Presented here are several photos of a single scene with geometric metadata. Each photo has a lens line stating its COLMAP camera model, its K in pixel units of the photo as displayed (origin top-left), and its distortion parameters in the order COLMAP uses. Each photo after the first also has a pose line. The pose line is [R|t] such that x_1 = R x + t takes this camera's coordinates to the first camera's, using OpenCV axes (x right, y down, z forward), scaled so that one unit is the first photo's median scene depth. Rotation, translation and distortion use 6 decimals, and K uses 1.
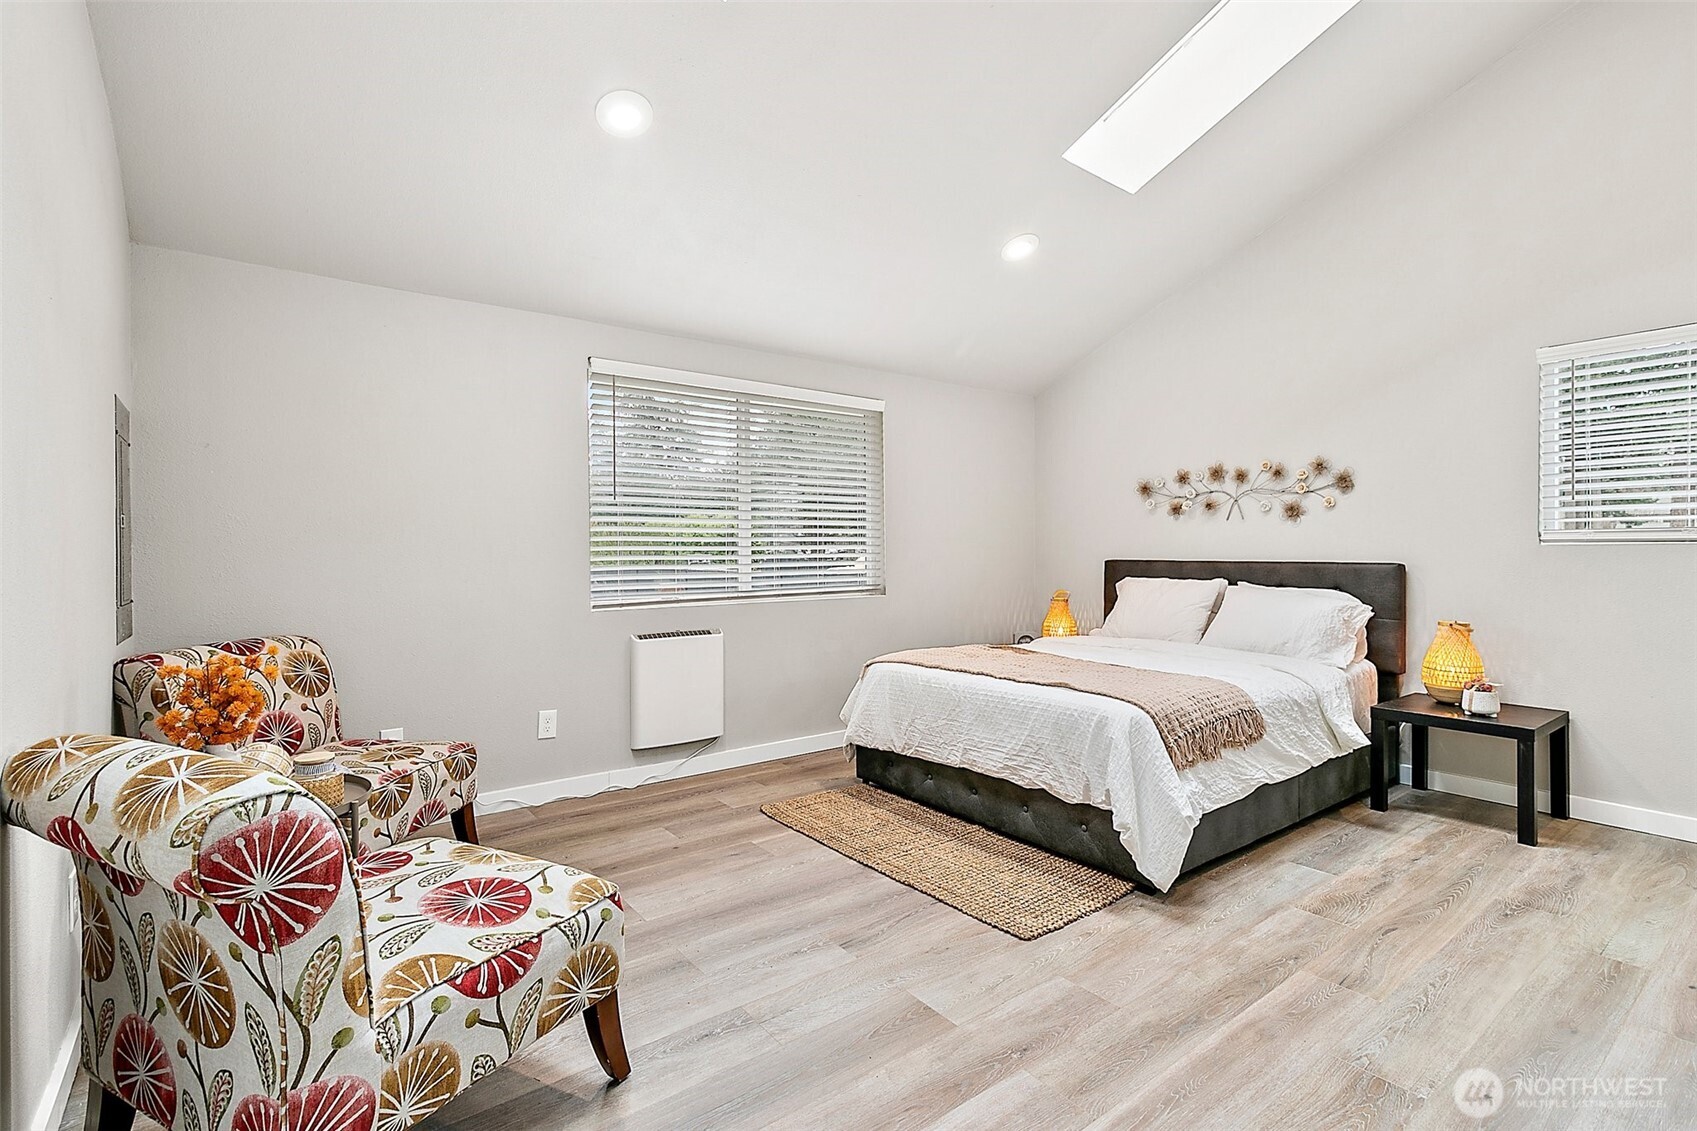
lens RADIAL K [[782.3, 0, 848.8], [0, 782.3, 551.0], [0, 0, 1]] dist [-0.001025, -0.000236]
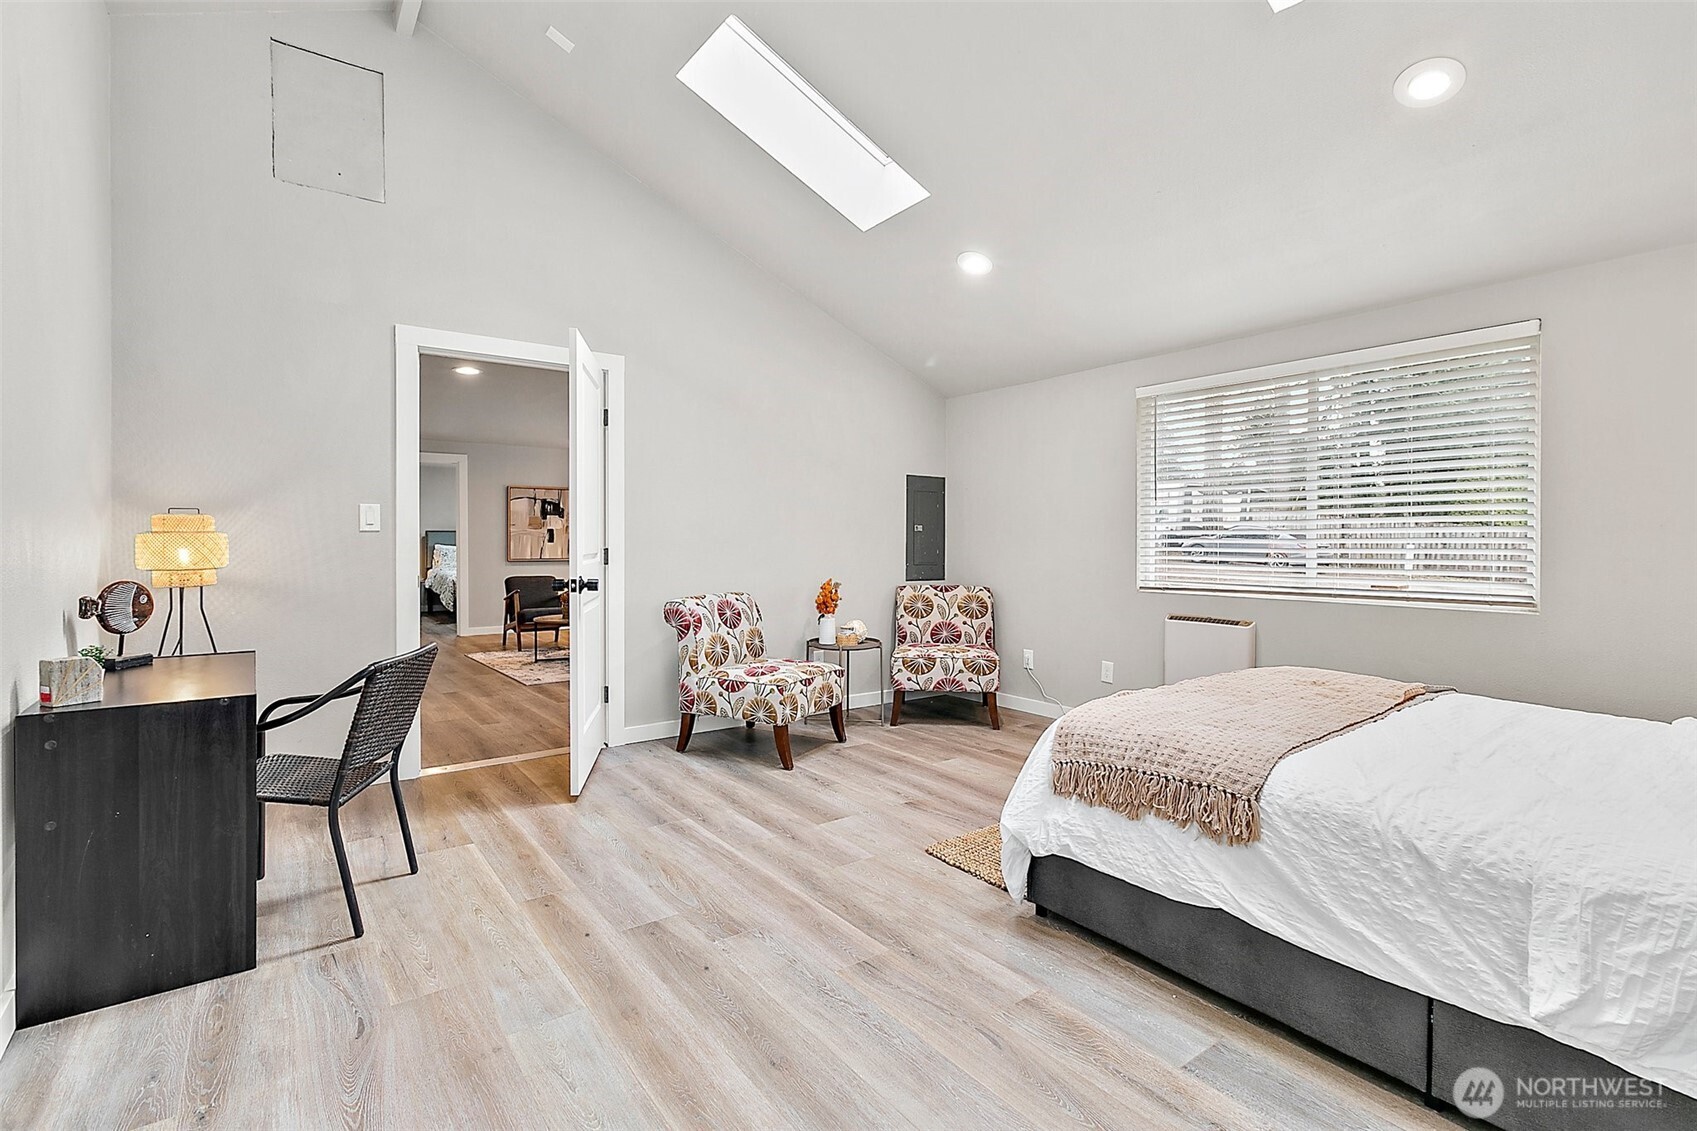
lens RADIAL K [[787.1, 0, 847.6], [0, 787.1, 549.4], [0, 0, 1]] dist [0.002480, 0.000358]
pose [[-0.007906, 0.013644, -0.999876, 1.184266], [-0.007309, 0.999879, 0.013702, -0.004464], [0.999942, 0.007416, -0.007805, 0.697663]]
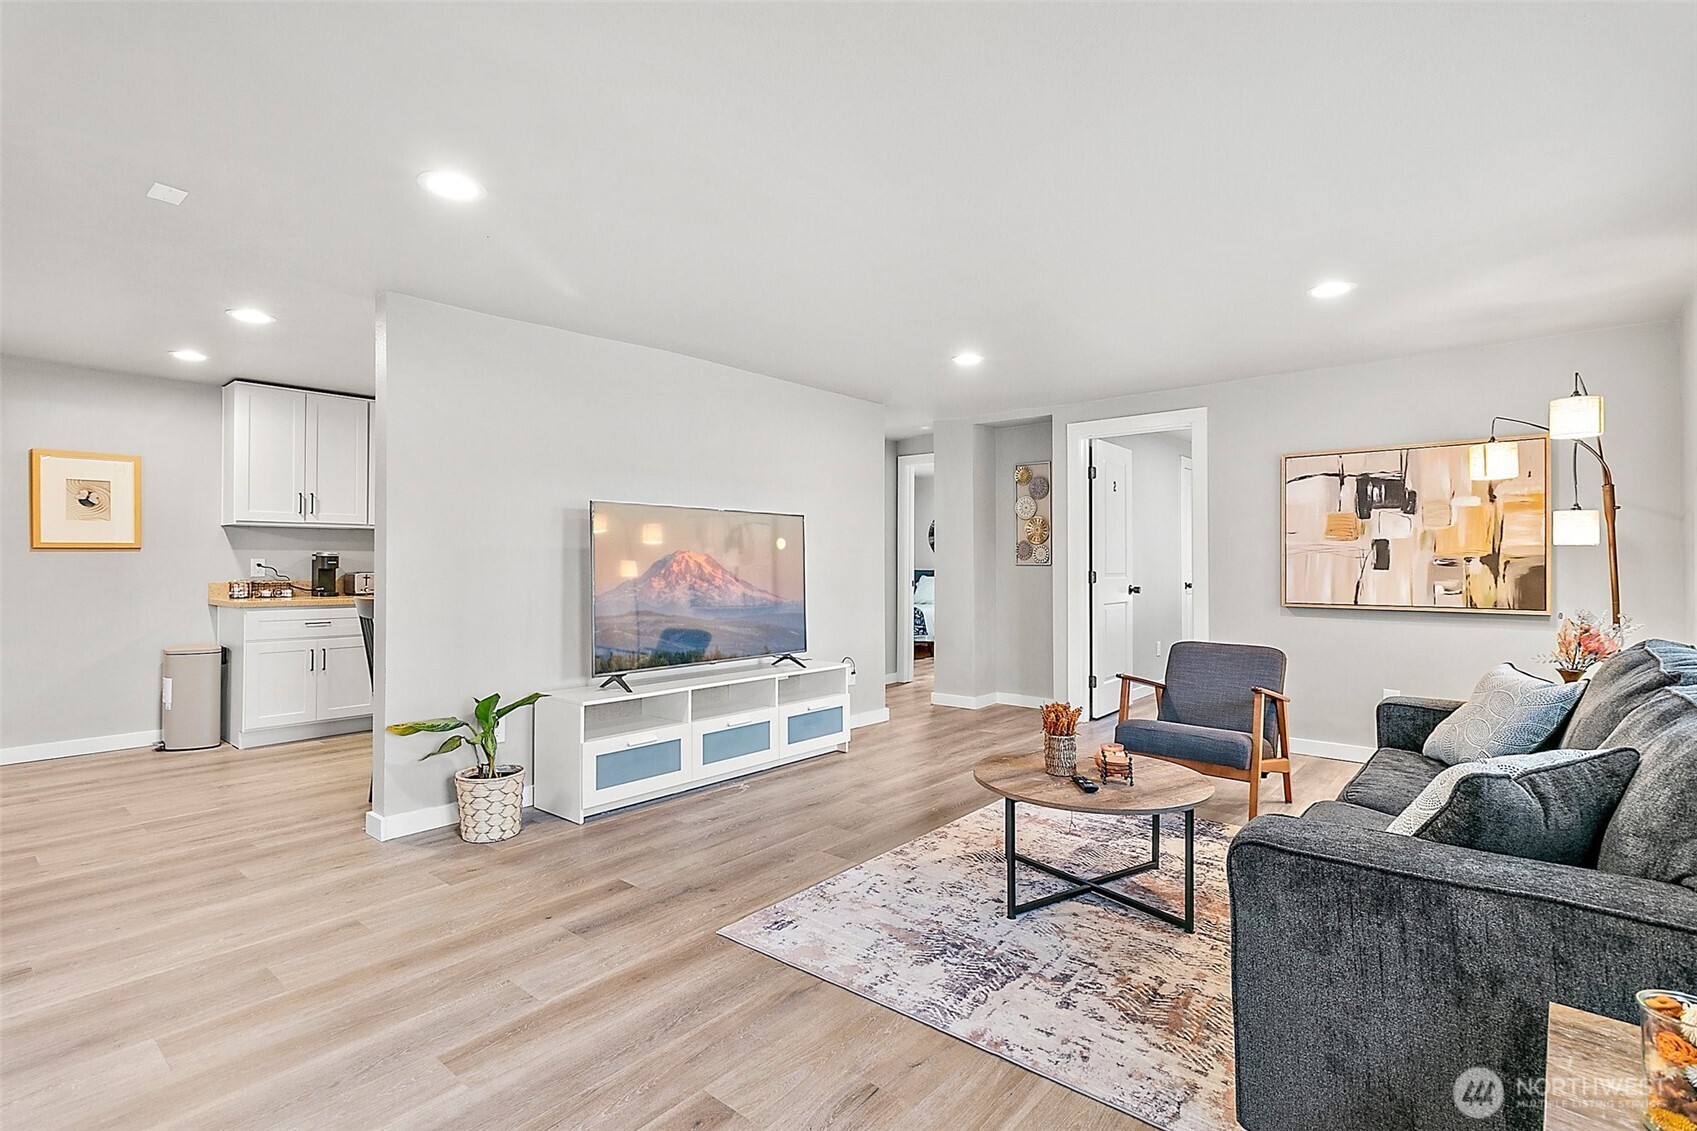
lens RADIAL K [[807.0, 0, 849.3], [0, 807.0, 561.4], [0, 0, 1]] dist [0.003114, 0.001641]
pose [[-0.977311, 0.005123, -0.211749, -0.876812], [0.004106, 0.999978, 0.005246, -0.006968], [0.211772, 0.004258, -0.977310, 0.698094]]
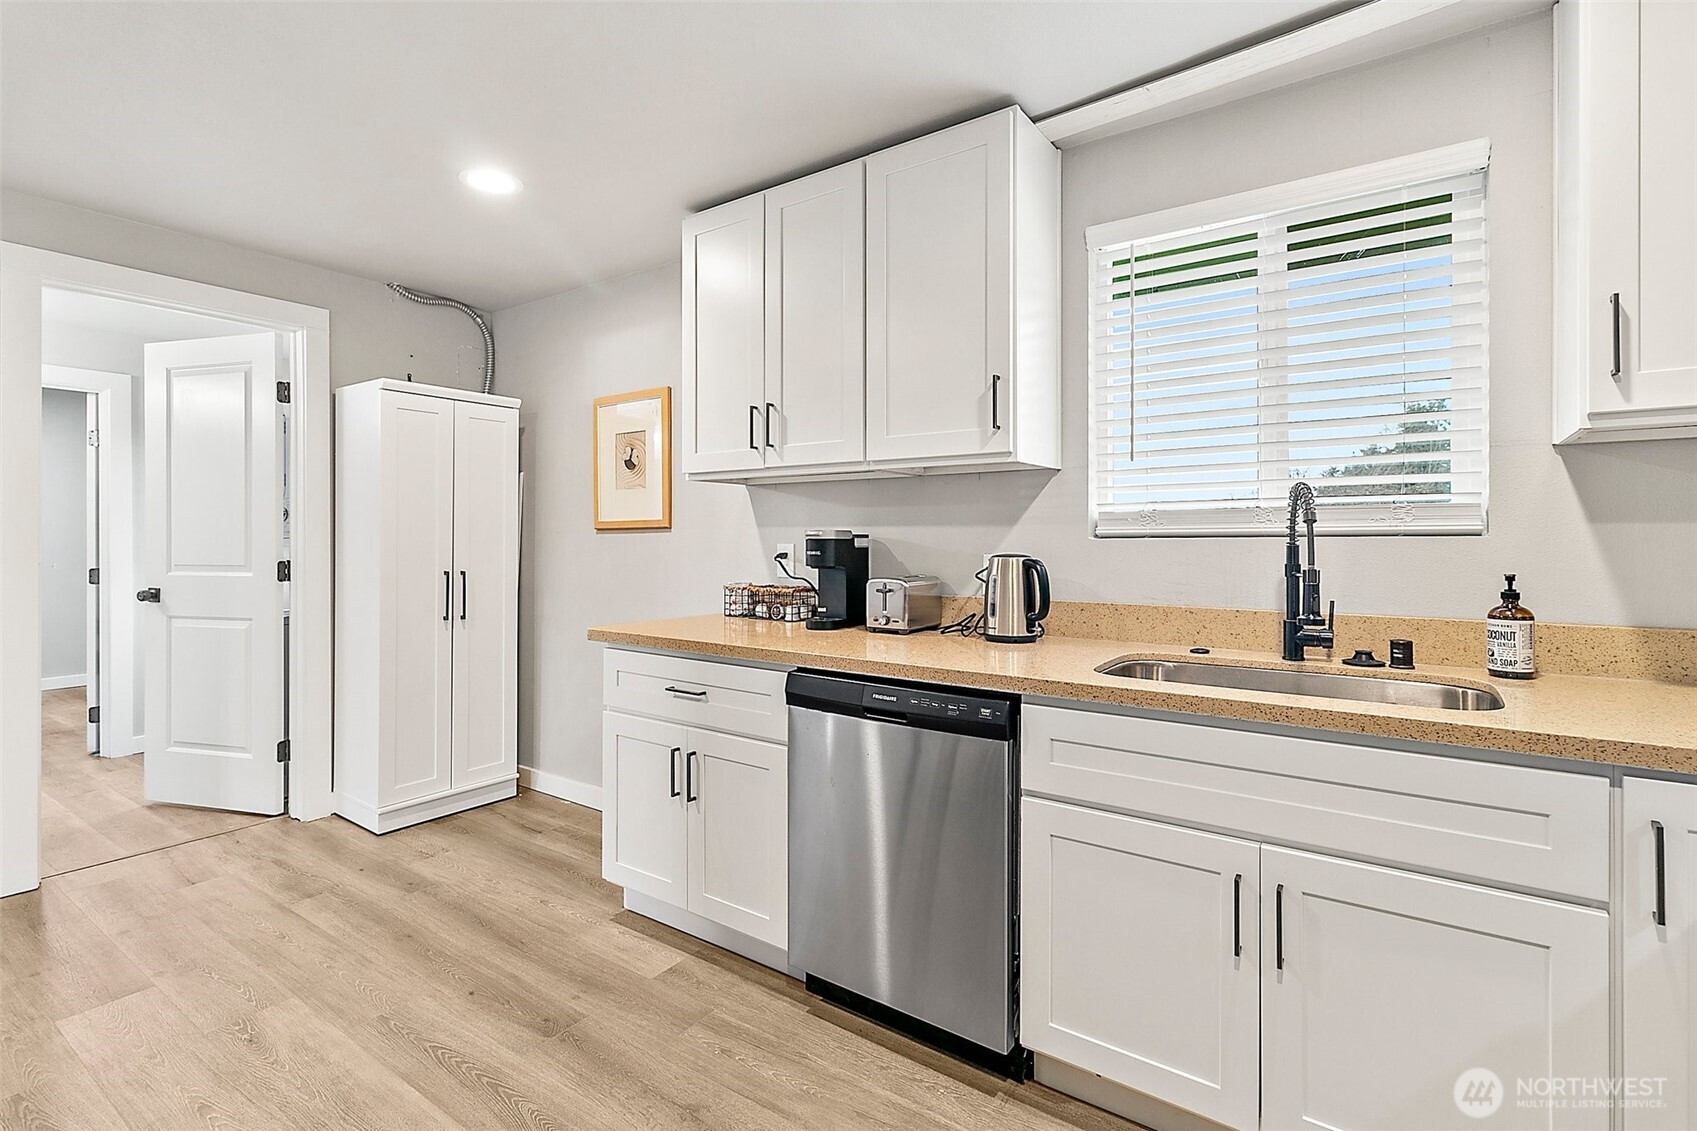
lens RADIAL K [[790.9, 0, 843.1], [0, 790.9, 539.3], [0, 0, 1]] dist [0.003214, 0.000808]
pose [[-0.298917, 0.003849, 0.954271, -0.888846], [0.005174, 0.999984, -0.002412, -0.011881], [-0.954265, 0.004216, -0.298932, -1.221710]]
